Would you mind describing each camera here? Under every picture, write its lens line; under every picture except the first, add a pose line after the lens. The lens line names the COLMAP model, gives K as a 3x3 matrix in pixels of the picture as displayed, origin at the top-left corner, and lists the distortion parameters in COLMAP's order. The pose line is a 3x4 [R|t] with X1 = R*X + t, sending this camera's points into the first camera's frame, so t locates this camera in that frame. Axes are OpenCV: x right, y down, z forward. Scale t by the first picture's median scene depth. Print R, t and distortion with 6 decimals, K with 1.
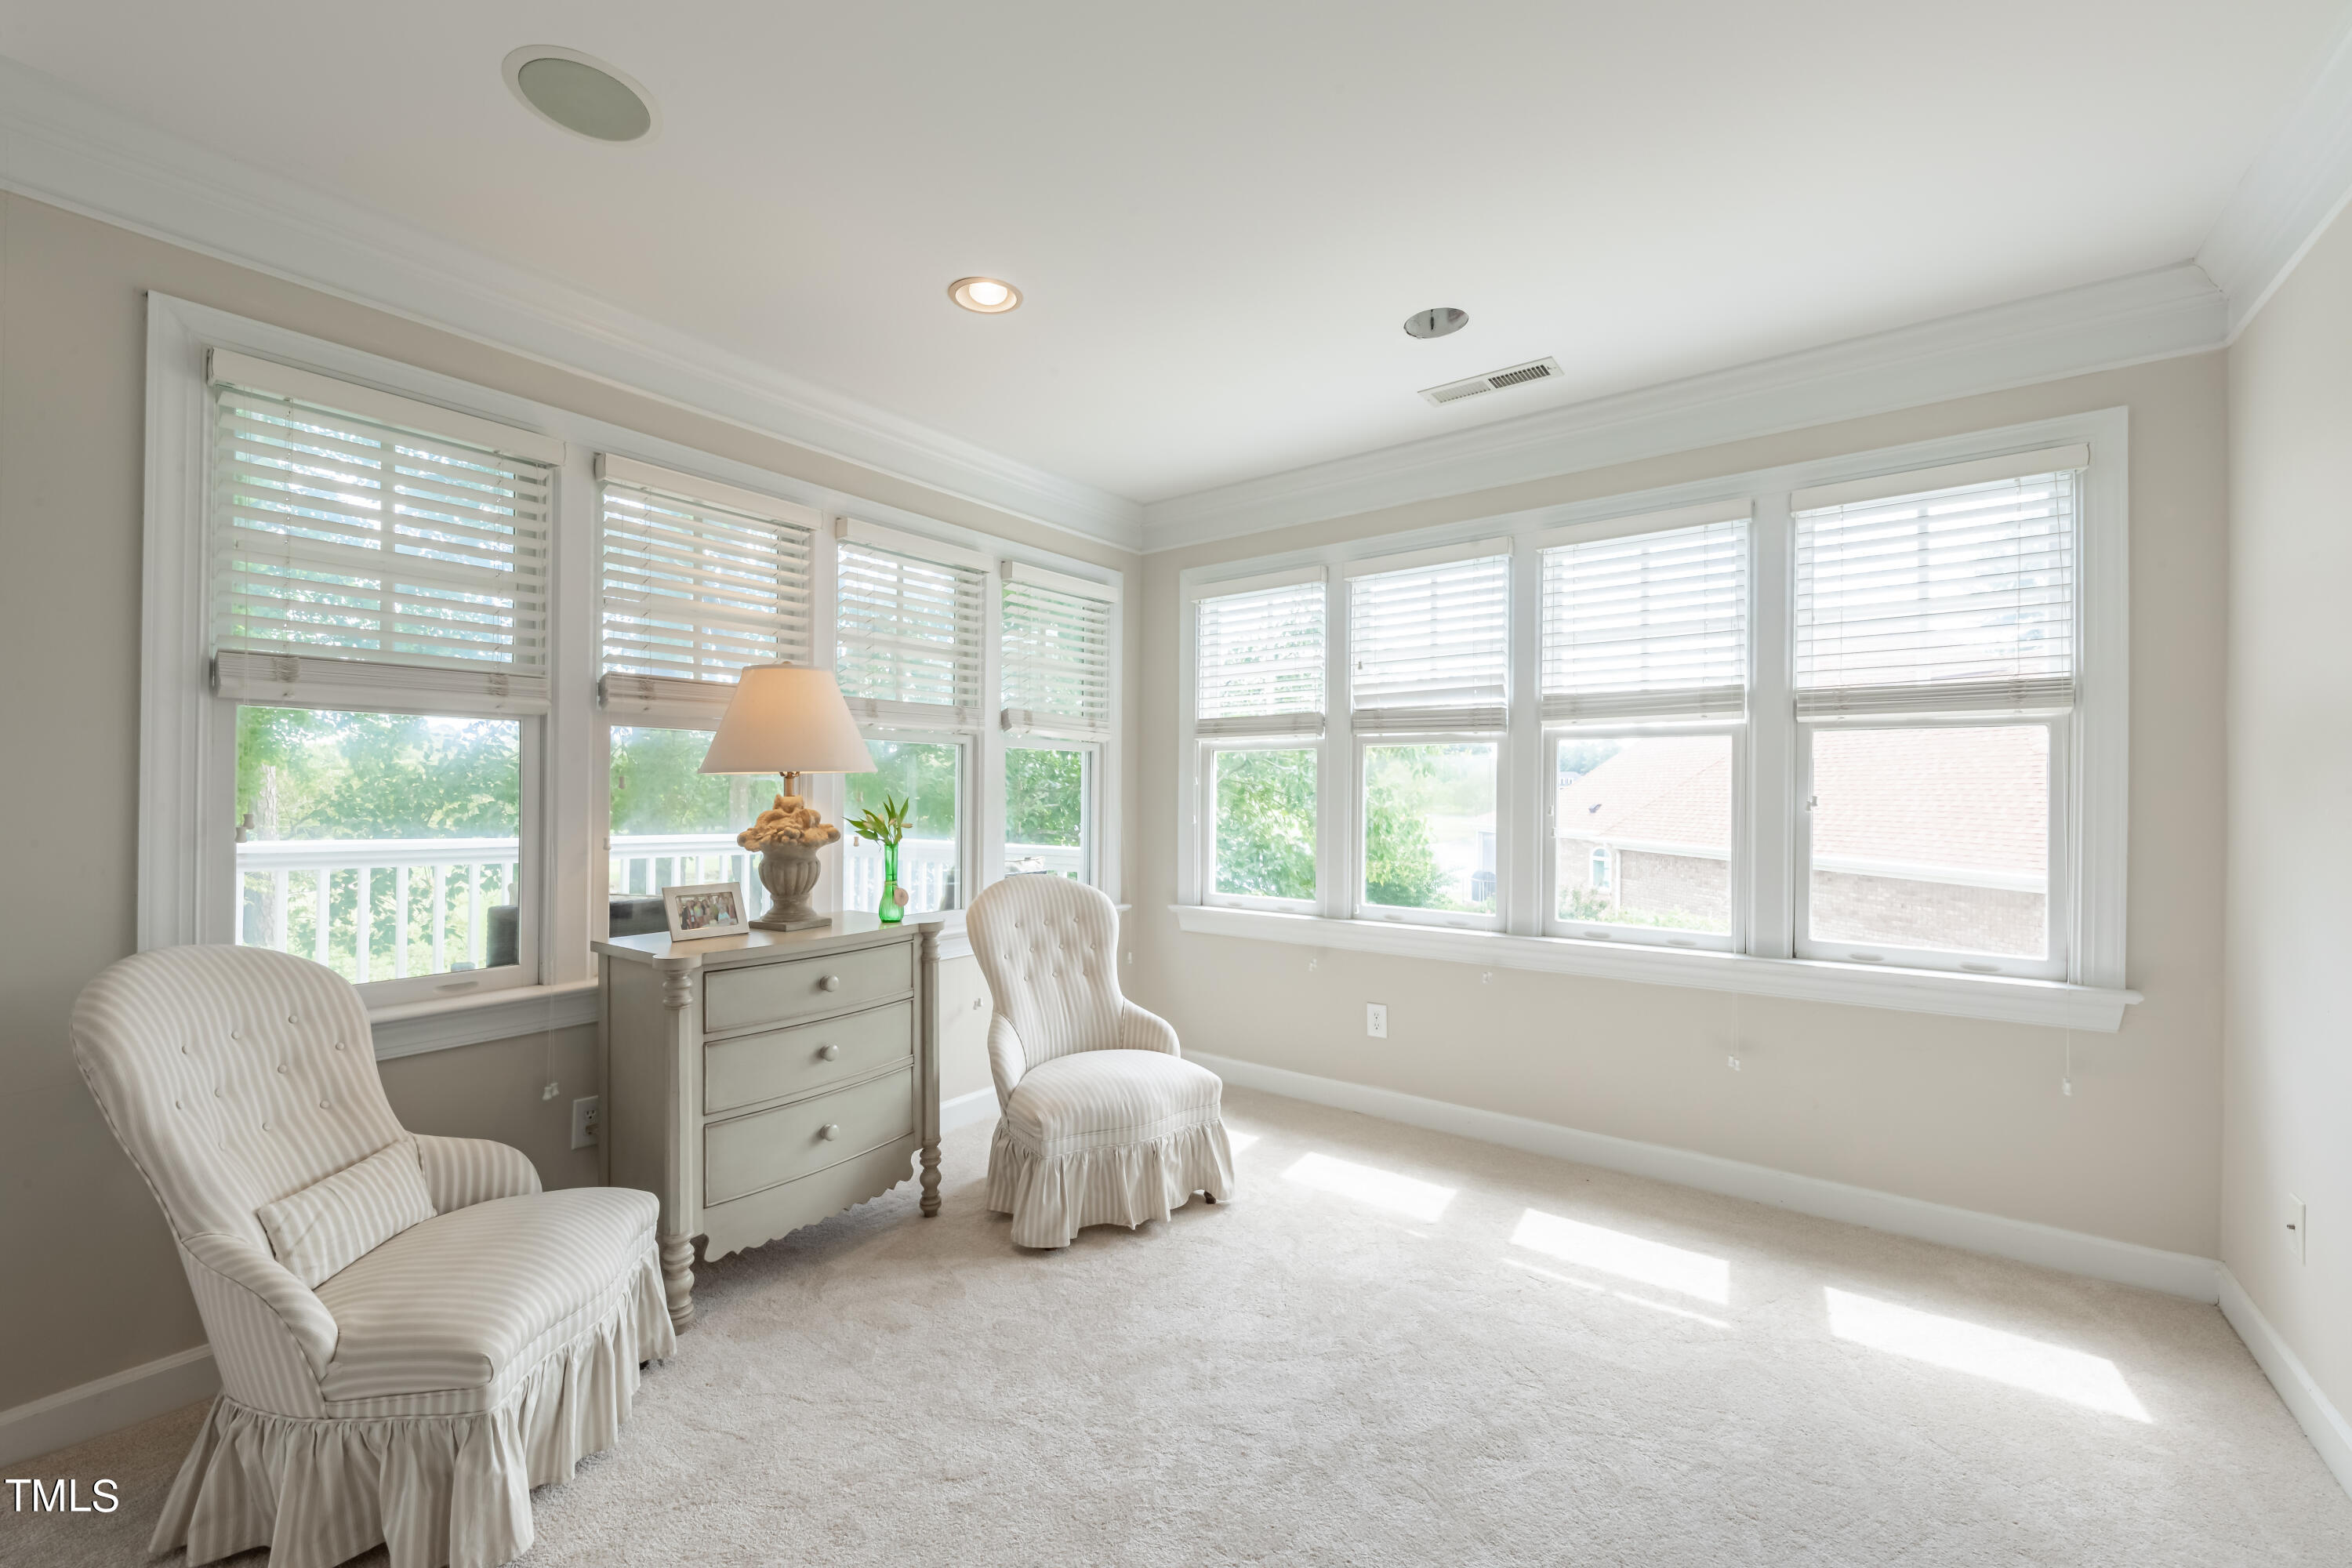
lens RADIAL K [[876.6, 0, 1182.8], [0, 876.6, 797.9], [0, 0, 1]] dist [-0.021521, -0.000215]
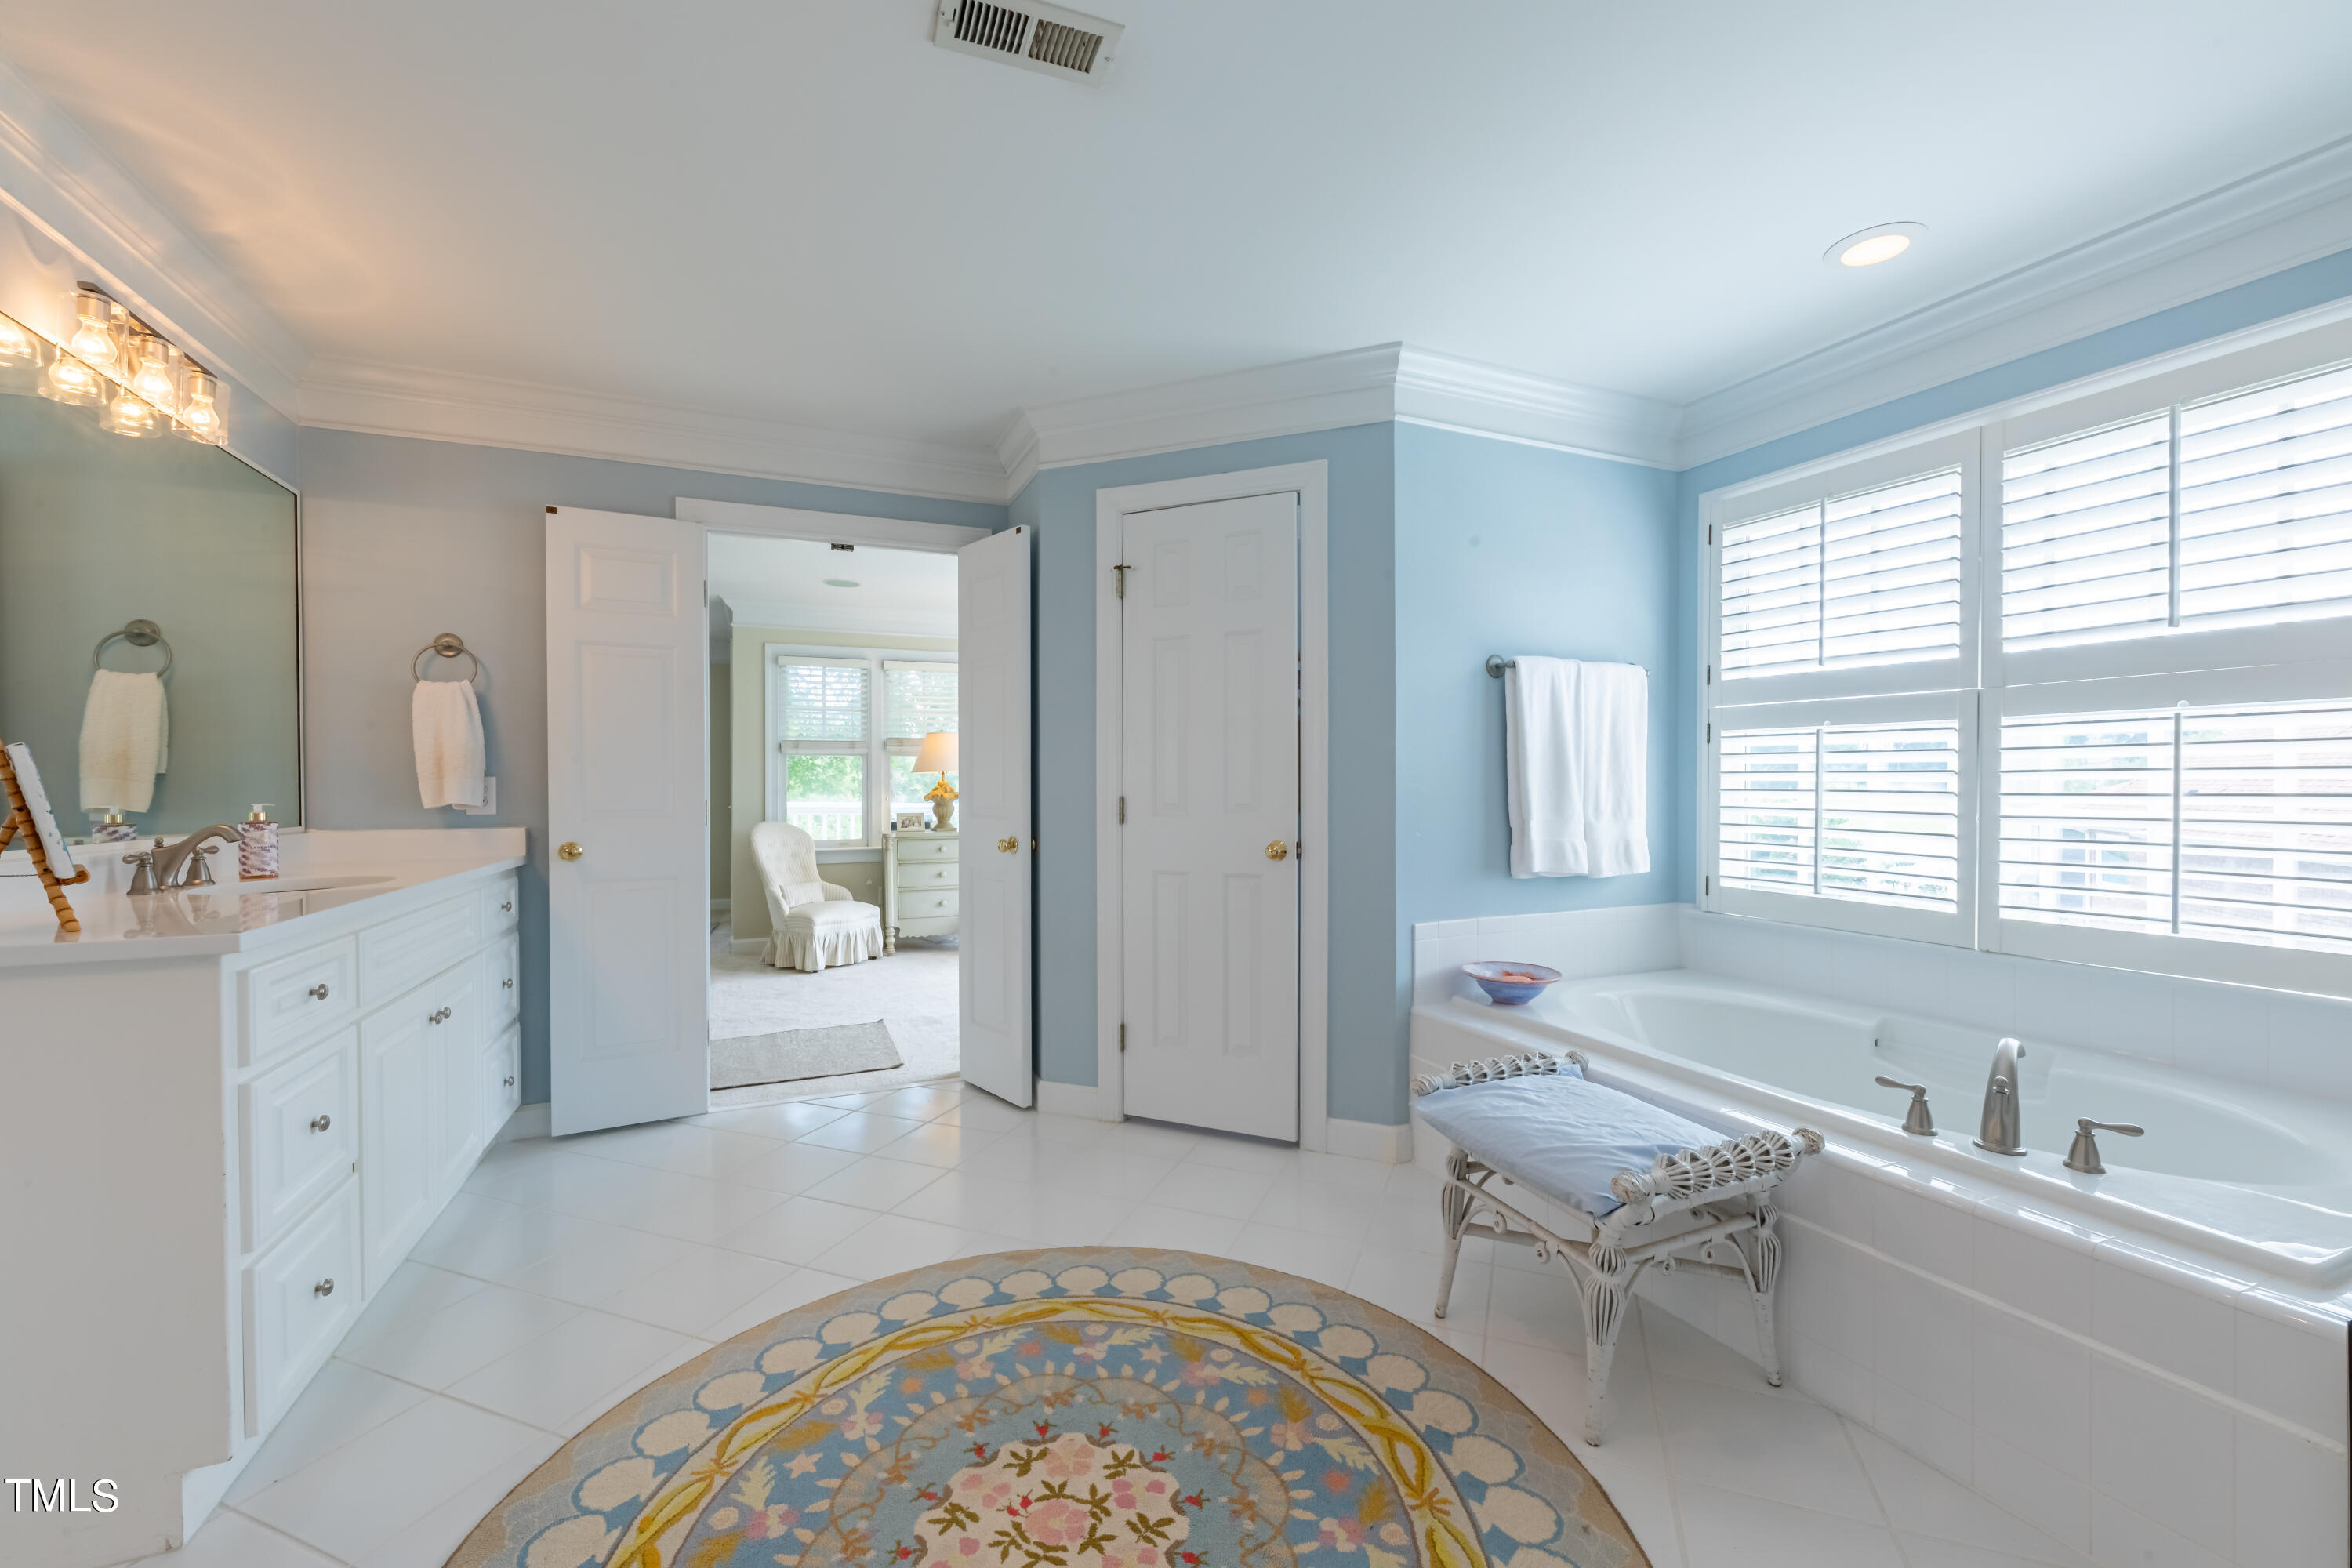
lens RADIAL K [[938.8, 0, 1167.7], [0, 938.8, 787.6], [0, 0, 1]] dist [0.005651, -0.002564]
pose [[0.852535, -0.008337, -0.522604, 1.811630], [0.014704, 0.999860, 0.008037, 0.006680], [0.522464, -0.014536, 0.852538, -1.190175]]
